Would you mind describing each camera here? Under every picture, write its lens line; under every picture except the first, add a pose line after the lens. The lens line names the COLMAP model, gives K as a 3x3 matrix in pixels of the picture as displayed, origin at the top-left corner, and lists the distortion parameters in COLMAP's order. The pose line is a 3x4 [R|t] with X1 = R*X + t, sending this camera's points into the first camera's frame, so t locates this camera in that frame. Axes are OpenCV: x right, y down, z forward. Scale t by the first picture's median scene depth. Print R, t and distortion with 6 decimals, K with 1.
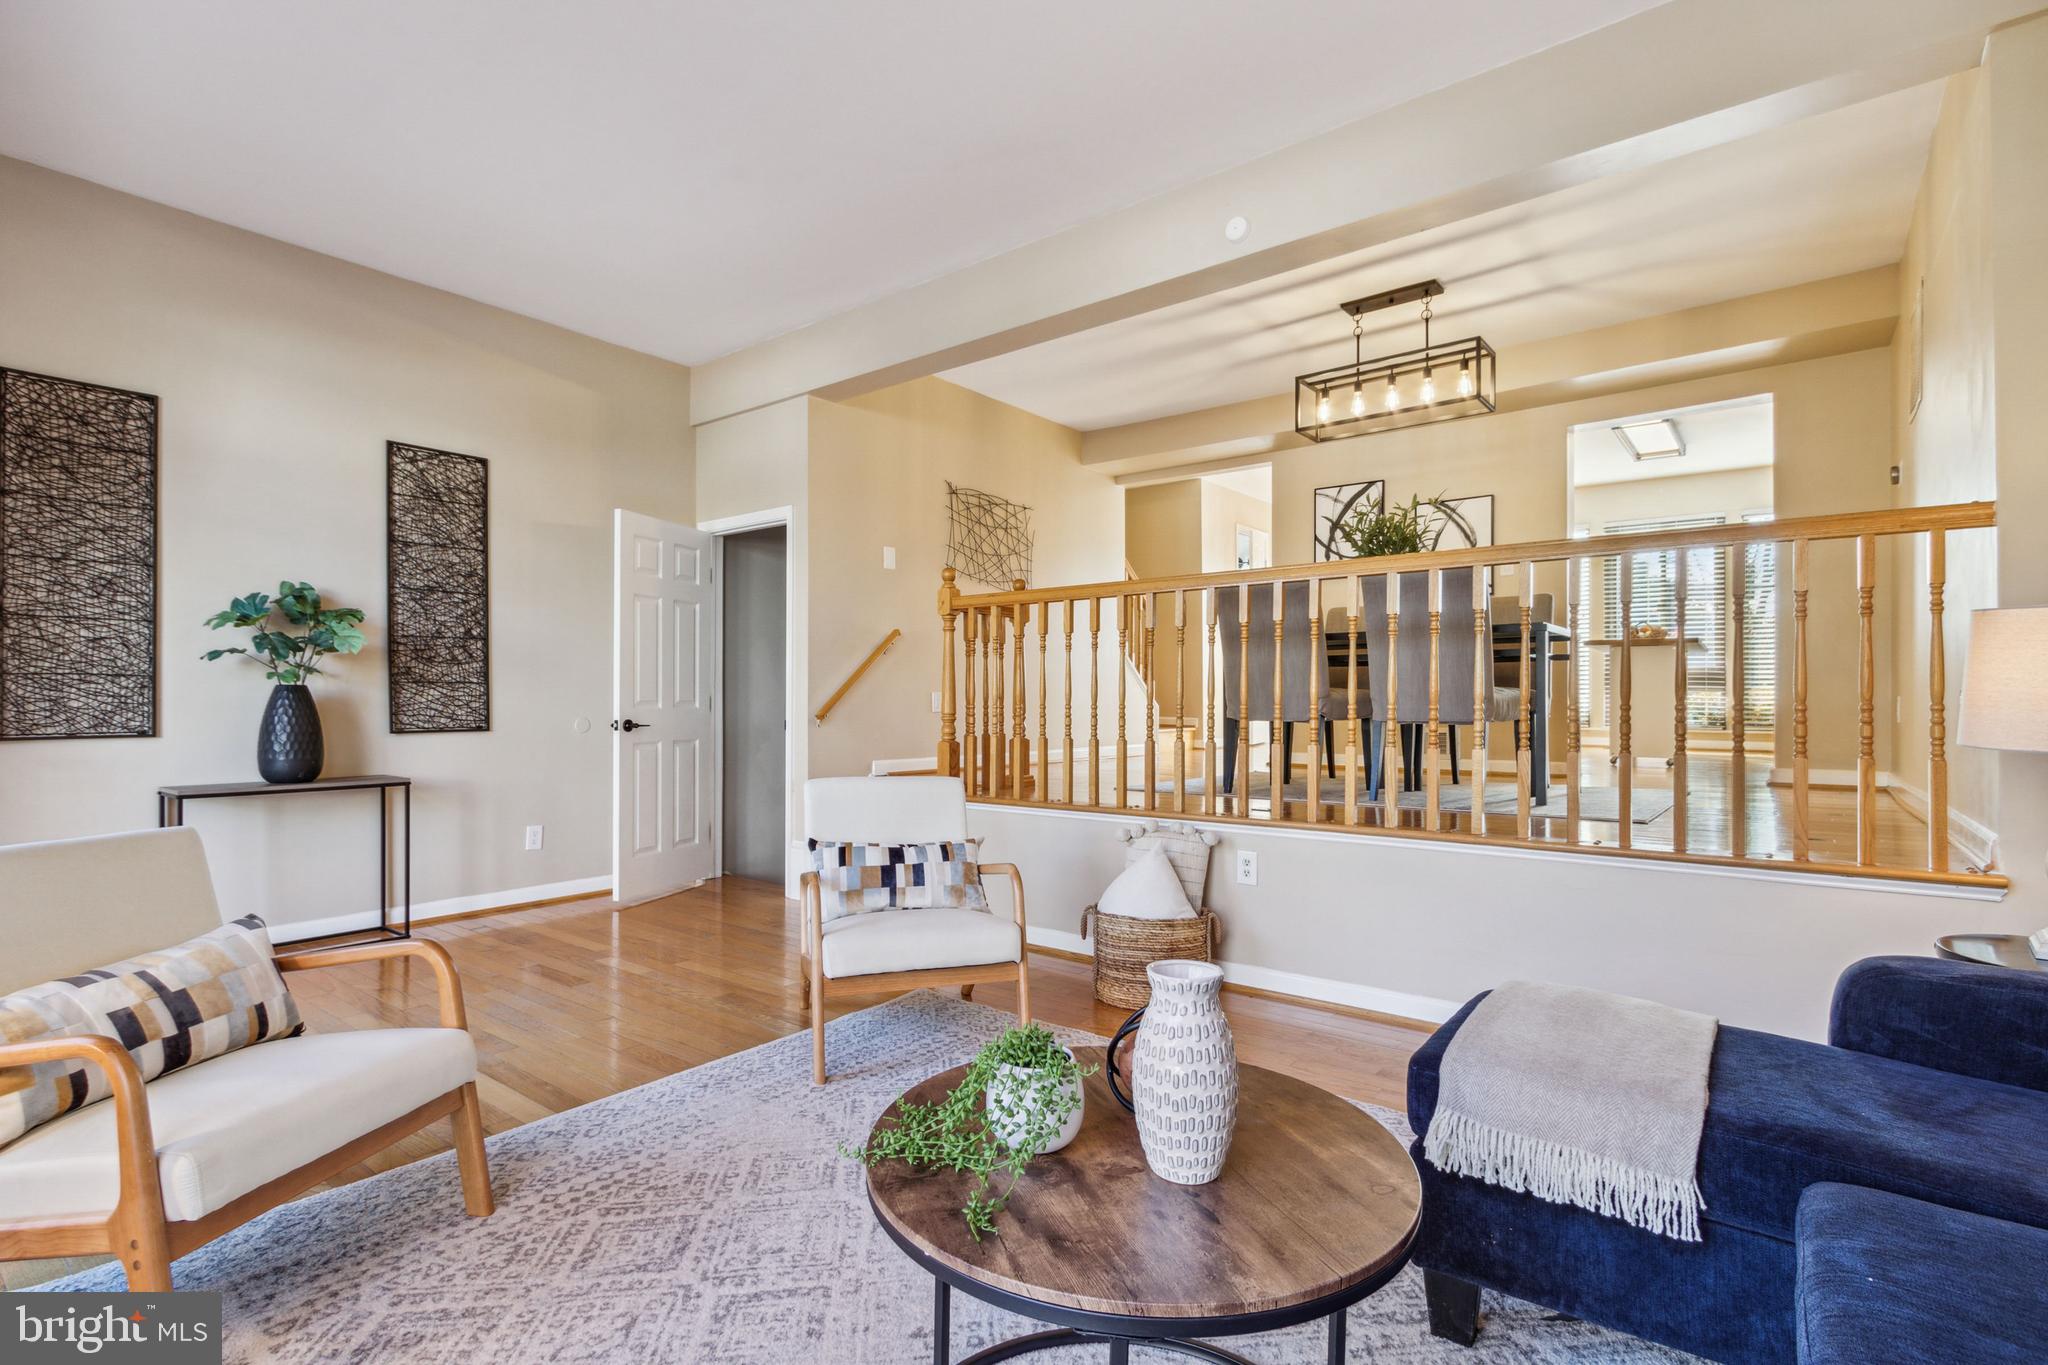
lens RADIAL K [[970.1, 0, 1020.4], [0, 970.1, 695.7], [0, 0, 1]] dist [0.011061, 0.000044]
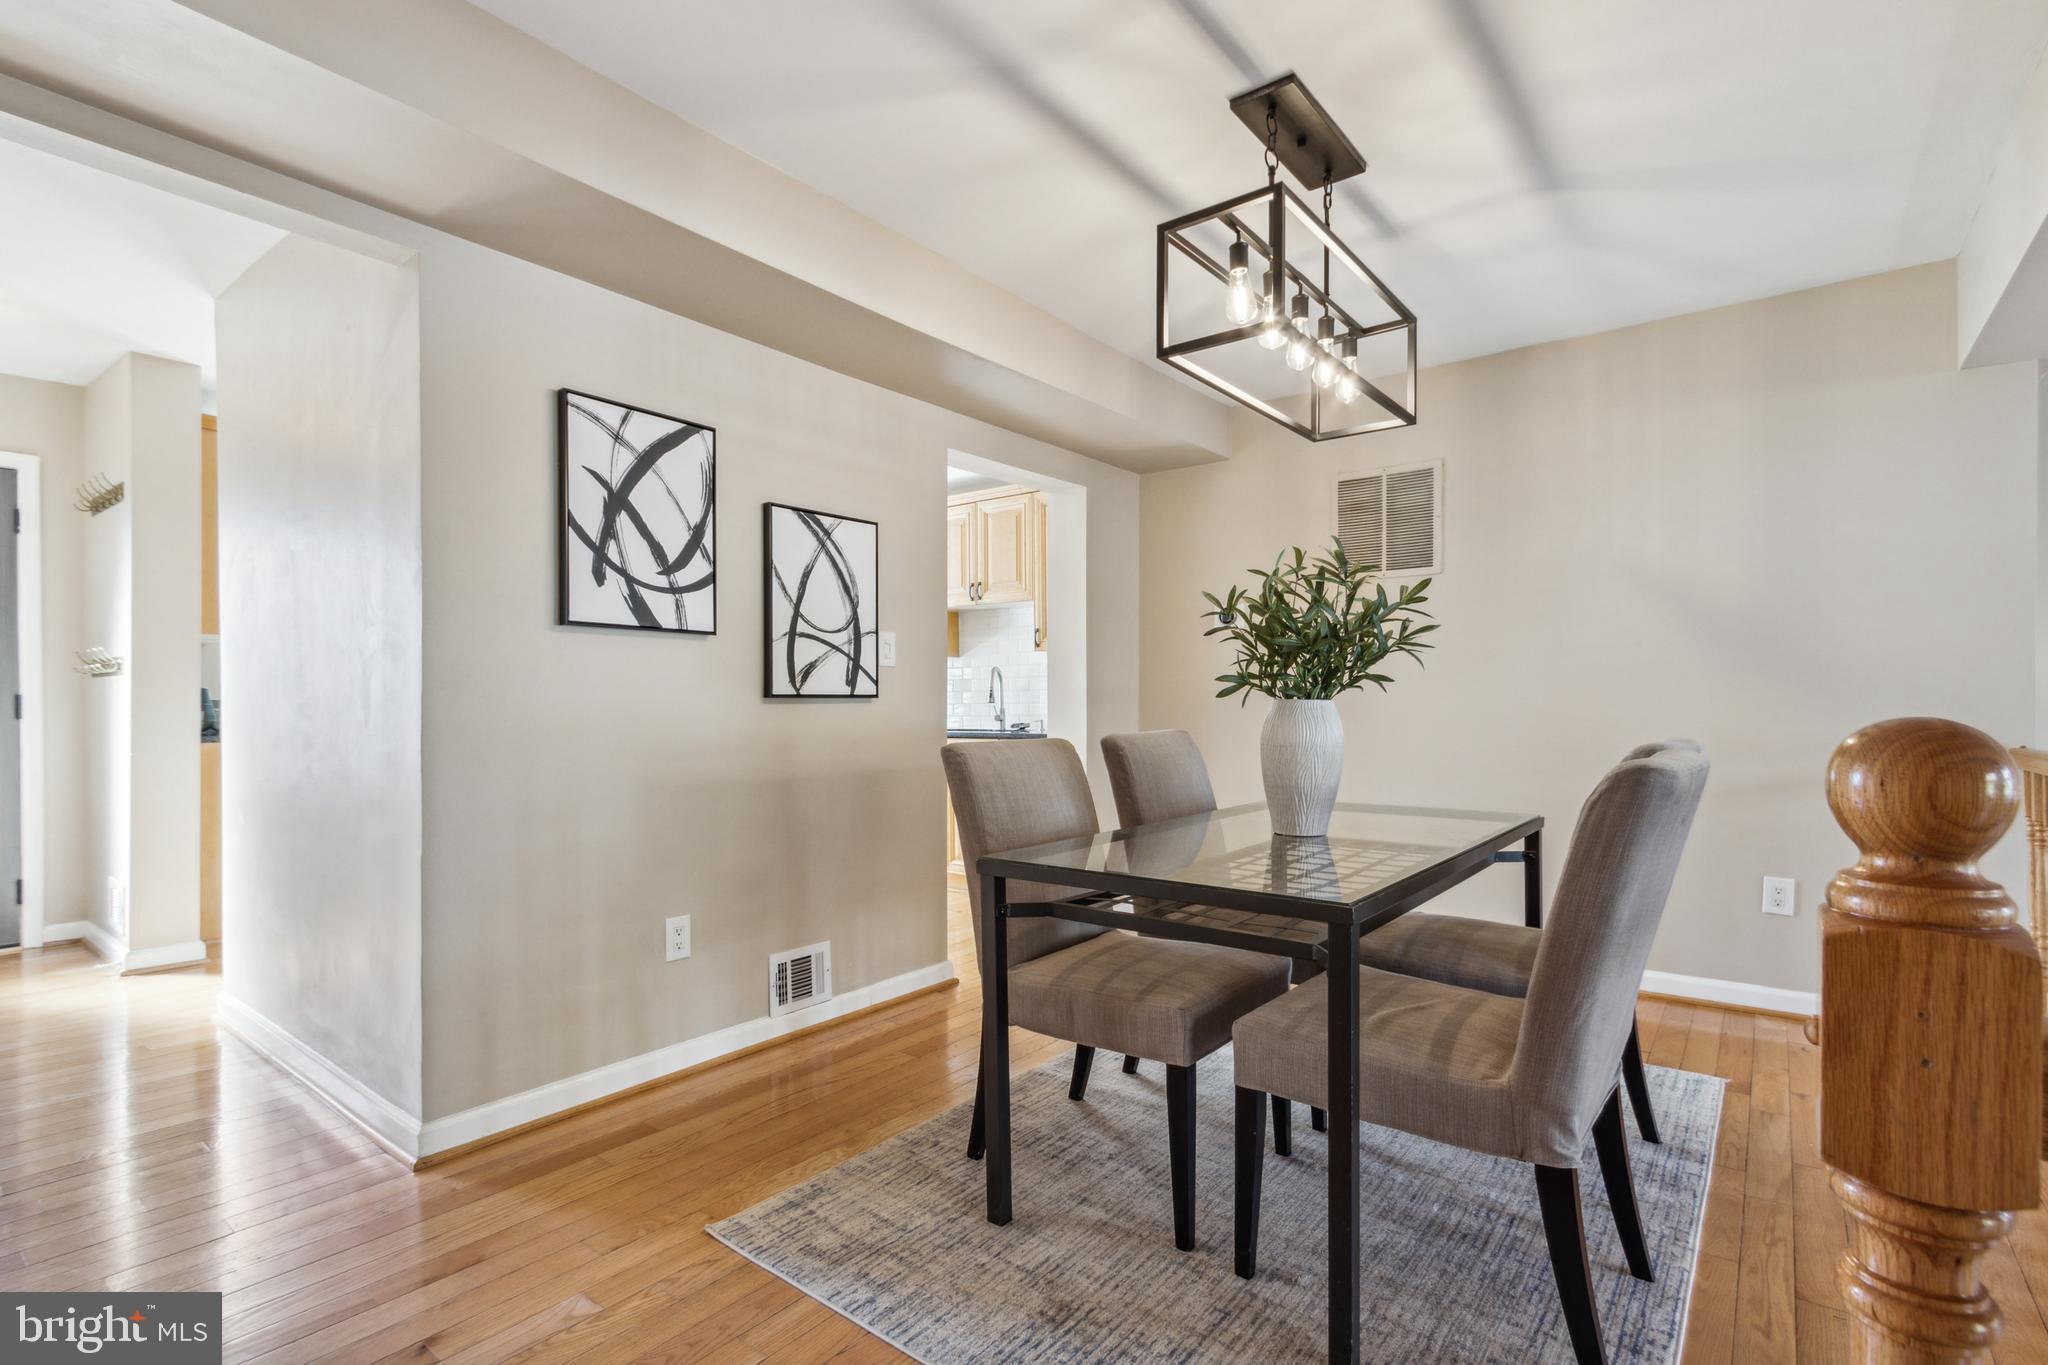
lens RADIAL K [[951.9, 0, 1016.5], [0, 951.9, 704.4], [0, 0, 1]] dist [0.006138, -0.000168]
pose [[0.004862, -0.004614, 0.999978, -0.095248], [-0.003776, 0.999982, 0.004633, -0.125995], [-0.999981, -0.003798, 0.004844, 1.125918]]
